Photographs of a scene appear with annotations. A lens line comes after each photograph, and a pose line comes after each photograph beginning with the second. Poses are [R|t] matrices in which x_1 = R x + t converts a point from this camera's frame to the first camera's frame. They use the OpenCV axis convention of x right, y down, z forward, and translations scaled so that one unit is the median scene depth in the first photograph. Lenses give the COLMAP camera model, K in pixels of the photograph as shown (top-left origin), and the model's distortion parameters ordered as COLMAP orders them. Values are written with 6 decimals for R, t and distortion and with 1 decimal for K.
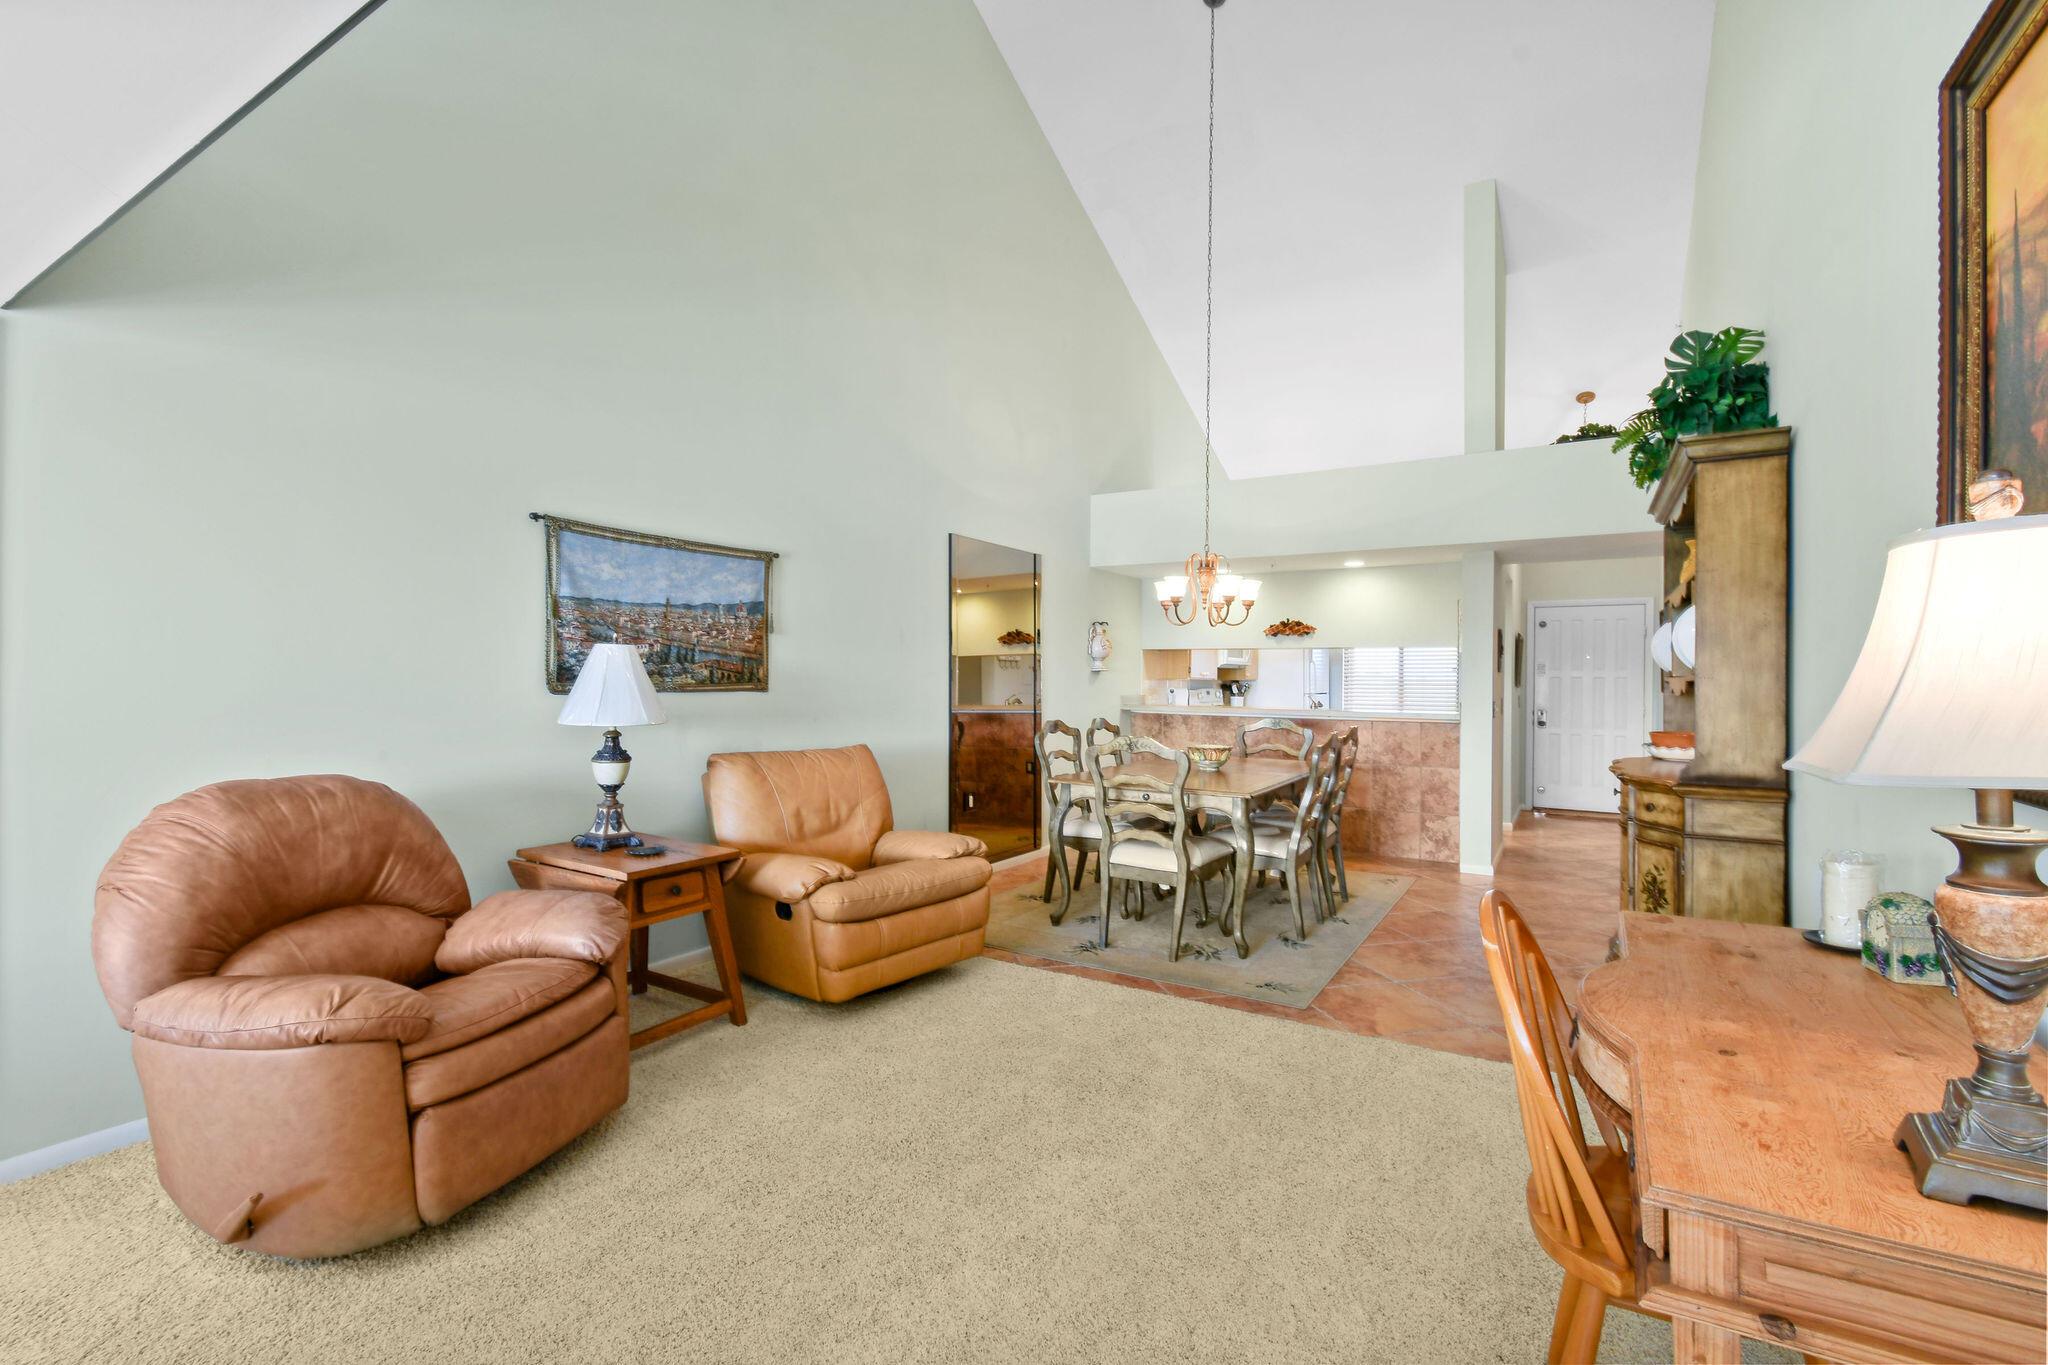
lens RADIAL K [[937.1, 0, 1024.0], [0, 937.1, 682.5], [0, 0, 1]] dist [0.000594, 0.000144]
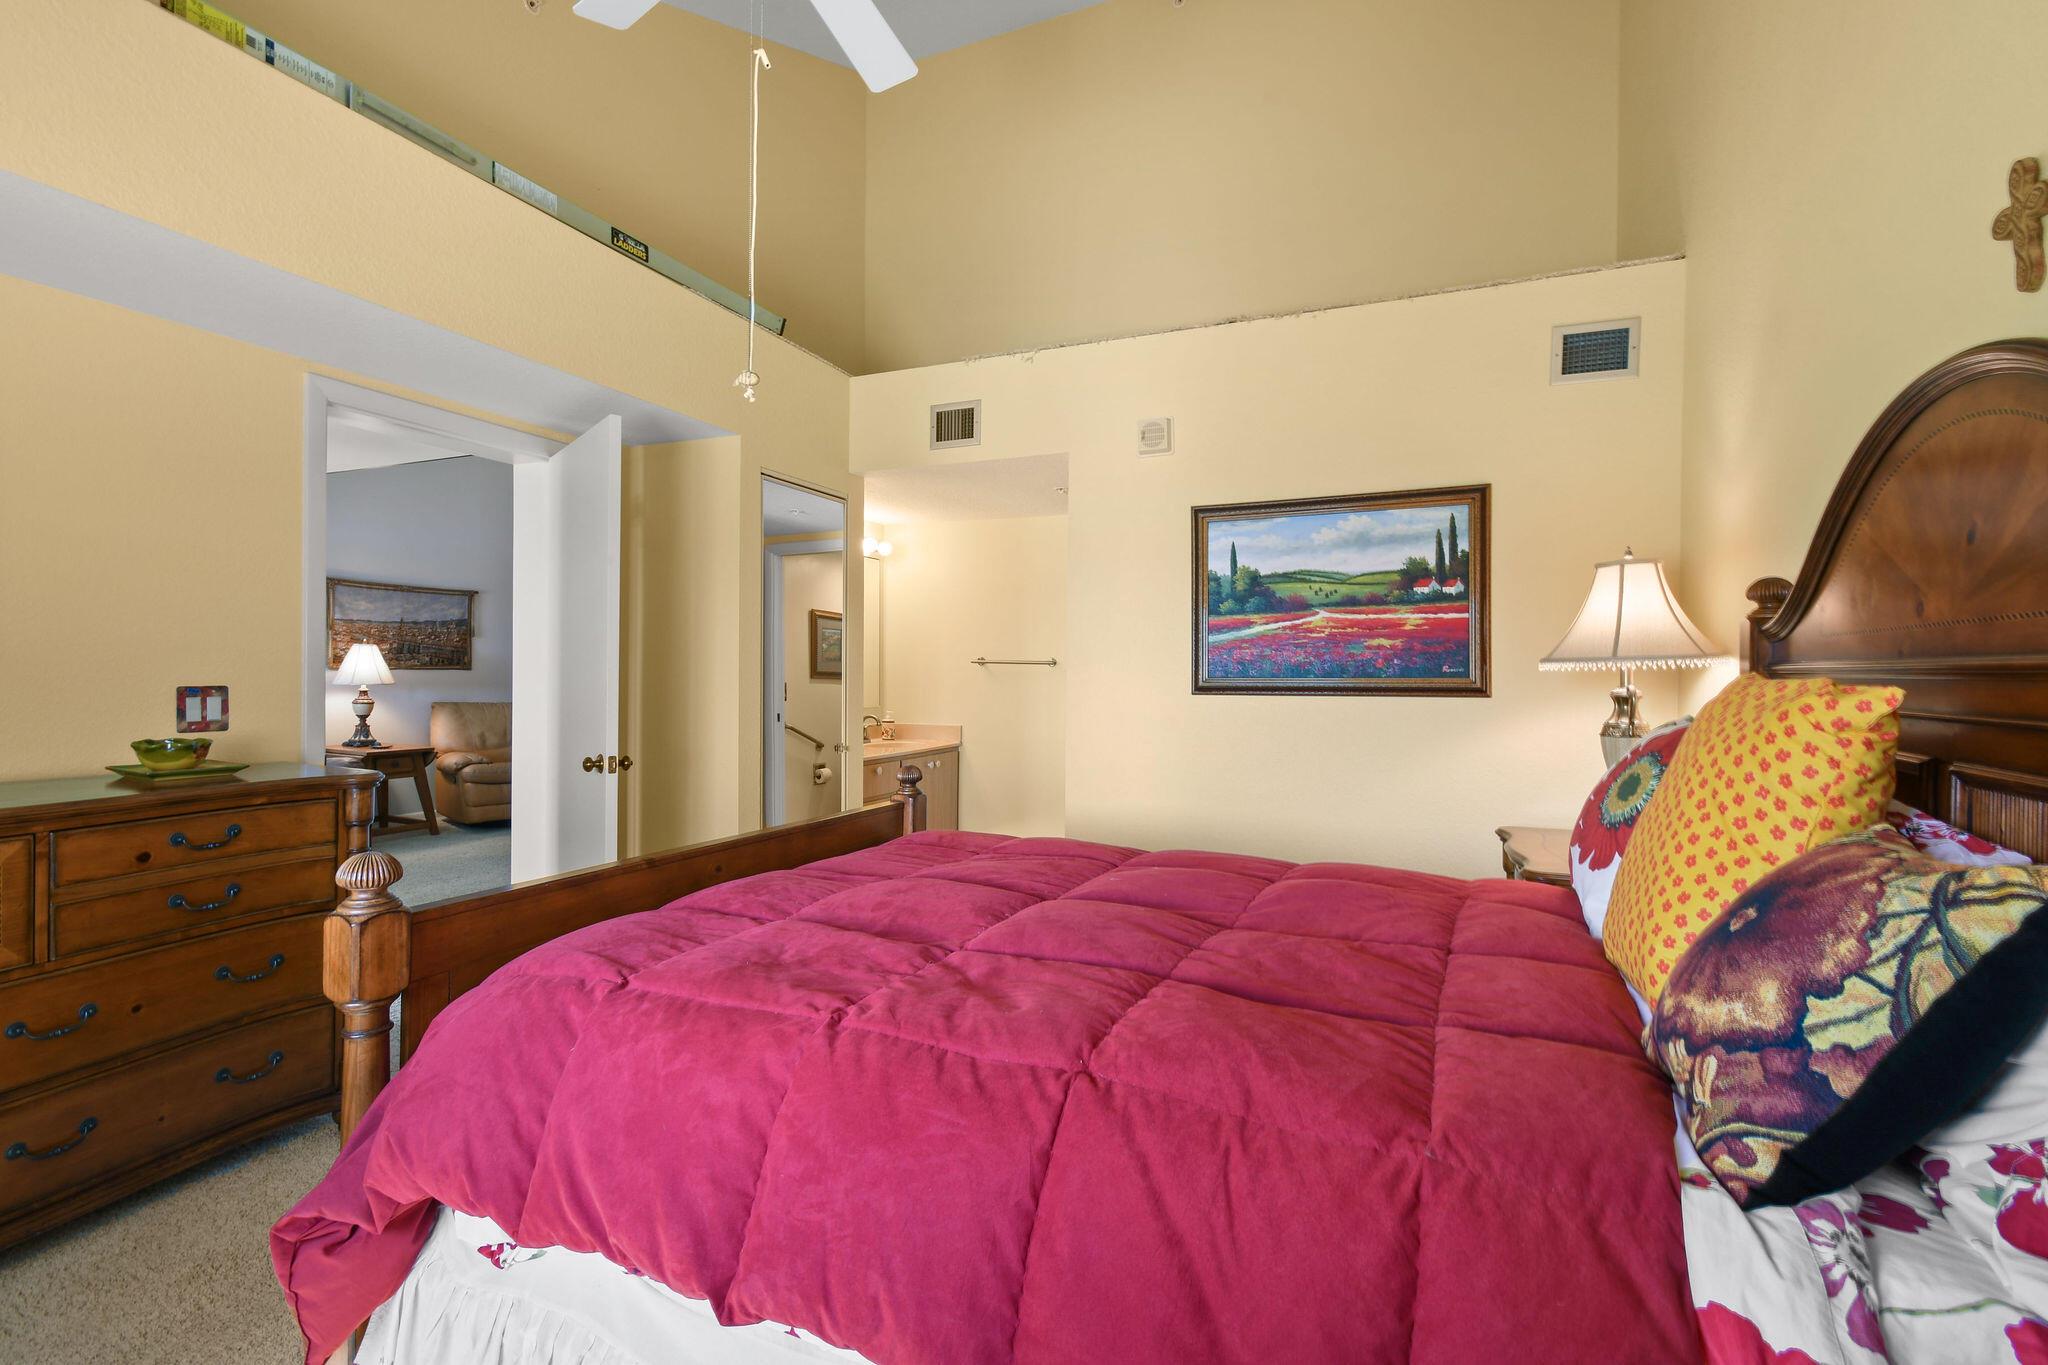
lens RADIAL K [[909.9, 0, 1024.0], [0, 909.9, 682.5], [0, 0, 1]] dist [0.002198, 0.000492]
pose [[0.989593, -0.001289, 0.143888, 0.587882], [-0.000306, 0.999939, 0.011061, 0.016482], [-0.143894, -0.010990, 0.989532, -0.977011]]
